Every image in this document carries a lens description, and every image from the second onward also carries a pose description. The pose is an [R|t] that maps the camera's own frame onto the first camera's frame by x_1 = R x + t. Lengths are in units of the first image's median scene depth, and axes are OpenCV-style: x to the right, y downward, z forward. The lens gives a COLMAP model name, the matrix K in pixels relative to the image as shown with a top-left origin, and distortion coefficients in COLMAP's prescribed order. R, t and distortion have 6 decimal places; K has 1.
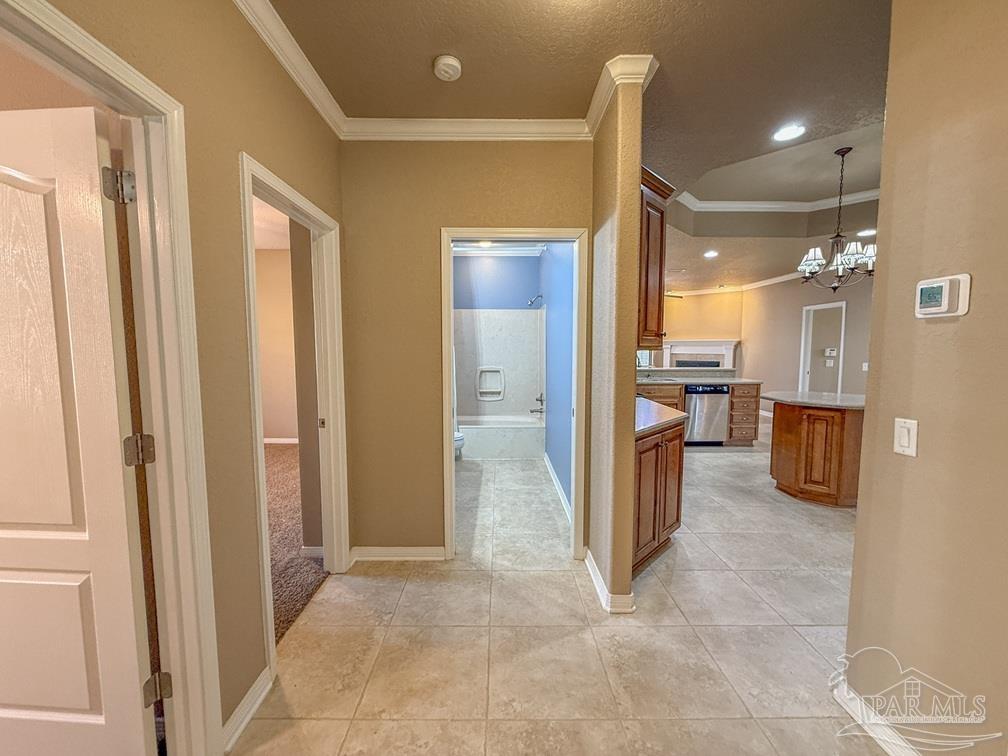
lens RADIAL K [[401.3, 0, 504.0], [0, 401.3, 378.0], [0, 0, 1]] dist [-0.002748, -0.000033]
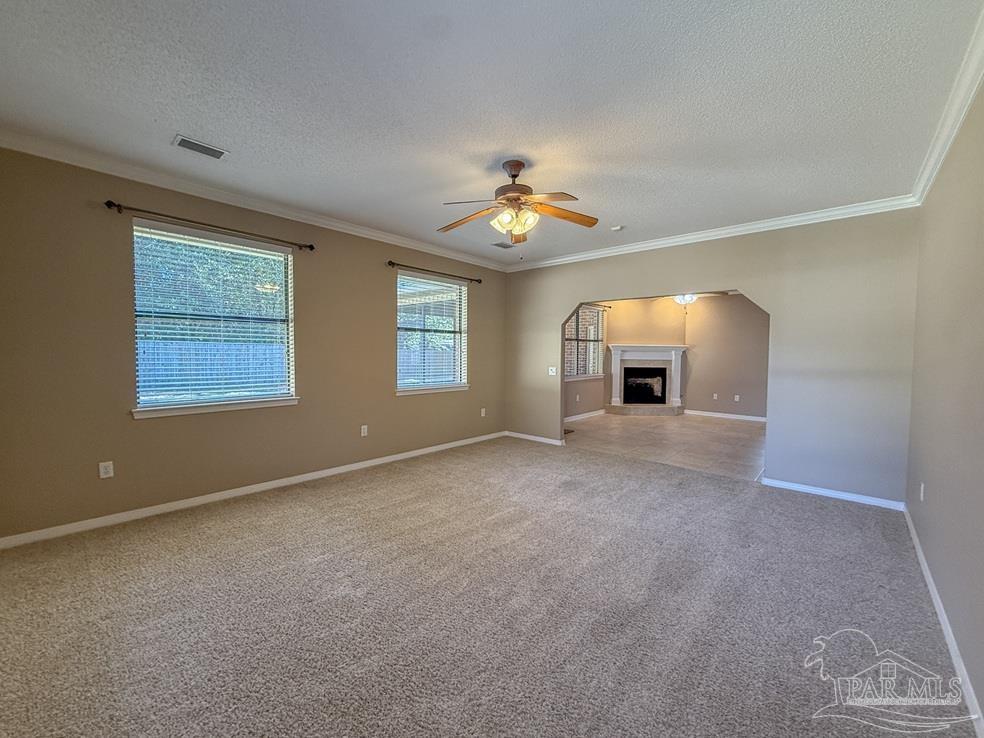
lens RADIAL K [[396.8, 0, 488.0], [0, 396.8, 370.0], [0, 0, 1]] dist [-0.001432, 0.000157]
pose [[0.683820, -0.032291, 0.728936, -0.818033], [0.038346, 0.999230, 0.008293, -0.105478], [-0.728643, 0.022281, 0.684532, 1.125605]]
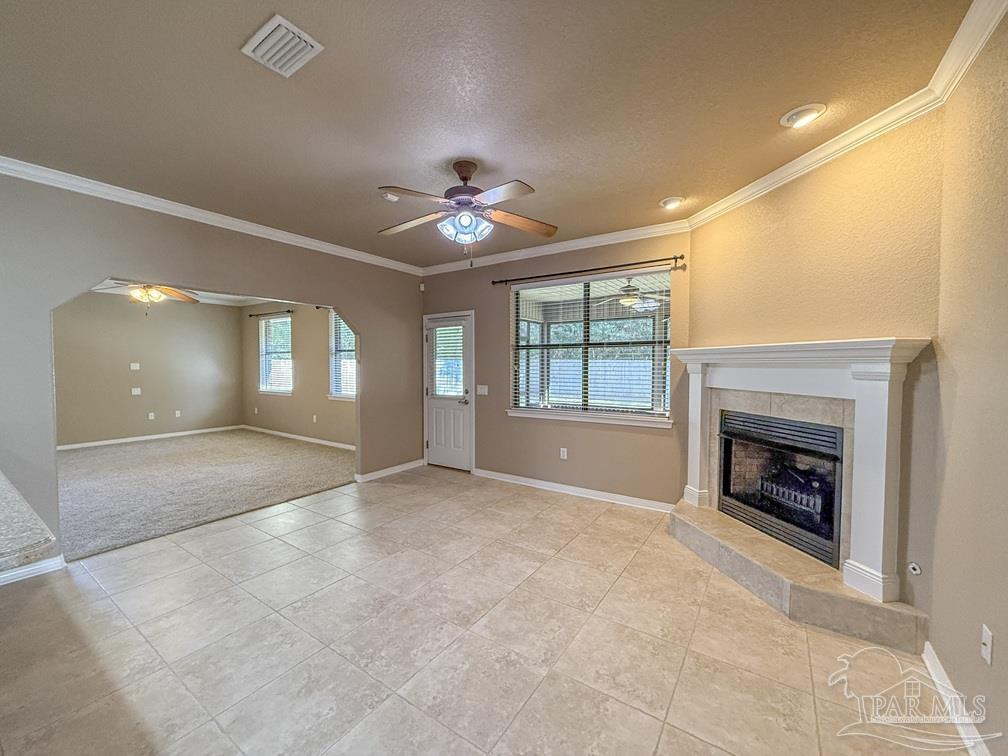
lens RADIAL K [[406.5, 0, 499.9], [0, 406.5, 379.0], [0, 0, 1]] dist [-0.001432, 0.000157]
pose [[0.819165, 0.020896, -0.573177, 0.872397], [-0.045997, 0.998511, -0.029336, -0.094456], [0.571710, 0.050395, 0.818907, 1.153743]]
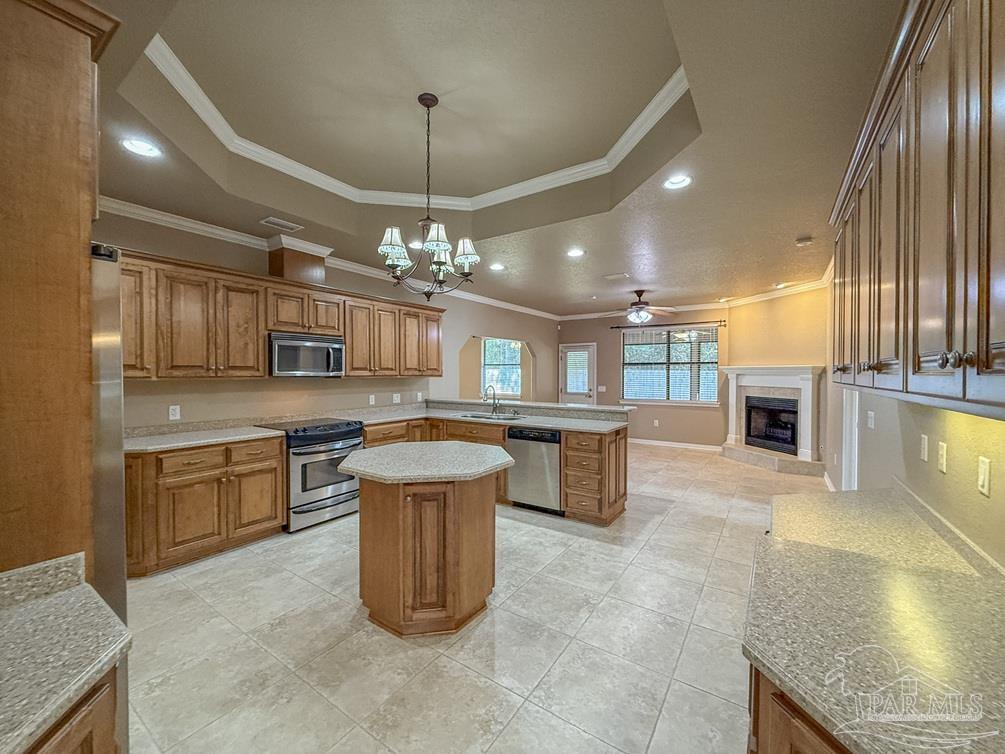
lens RADIAL K [[405.3, 0, 498.4], [0, 405.3, 378.0], [0, 0, 1]] dist [-0.001432, 0.000157]
pose [[0.817238, 0.008585, -0.576236, 0.893779], [-0.047405, 0.997502, -0.052370, -0.033847], [0.574347, 0.070116, 0.815604, 0.345392]]
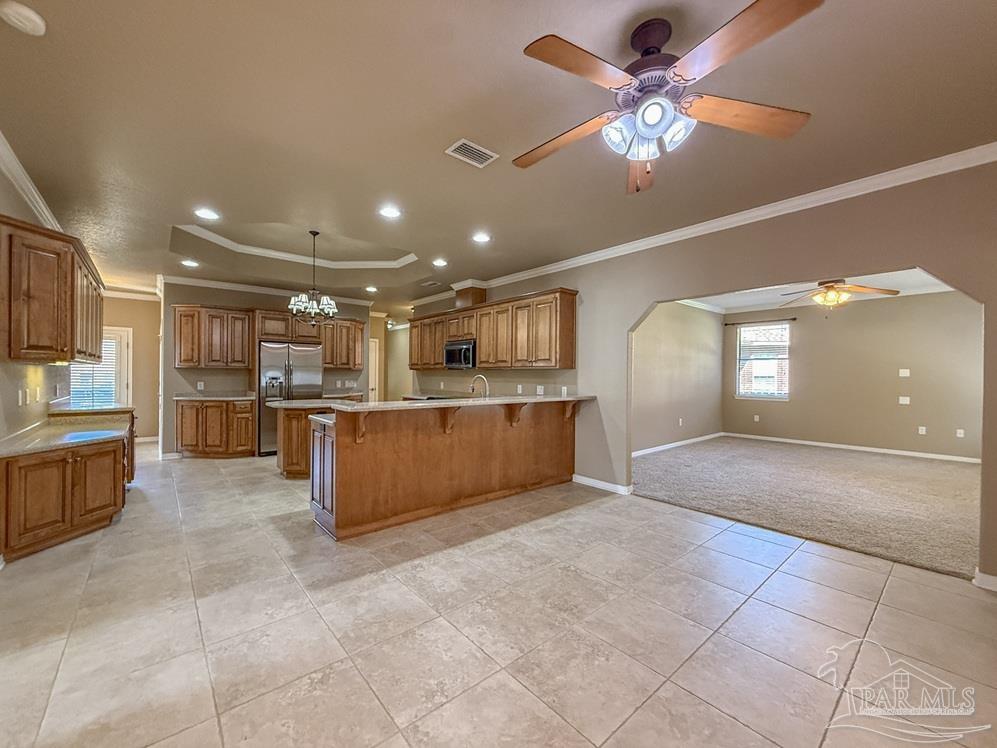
lens RADIAL K [[402.1, 0, 494.4], [0, 402.1, 375.0], [0, 0, 1]] dist [-0.001432, 0.000157]
pose [[-0.769700, -0.004799, -0.638388, 0.838707], [-0.058595, 0.996282, 0.063159, -0.117808], [0.635711, 0.086019, -0.767119, 1.705379]]
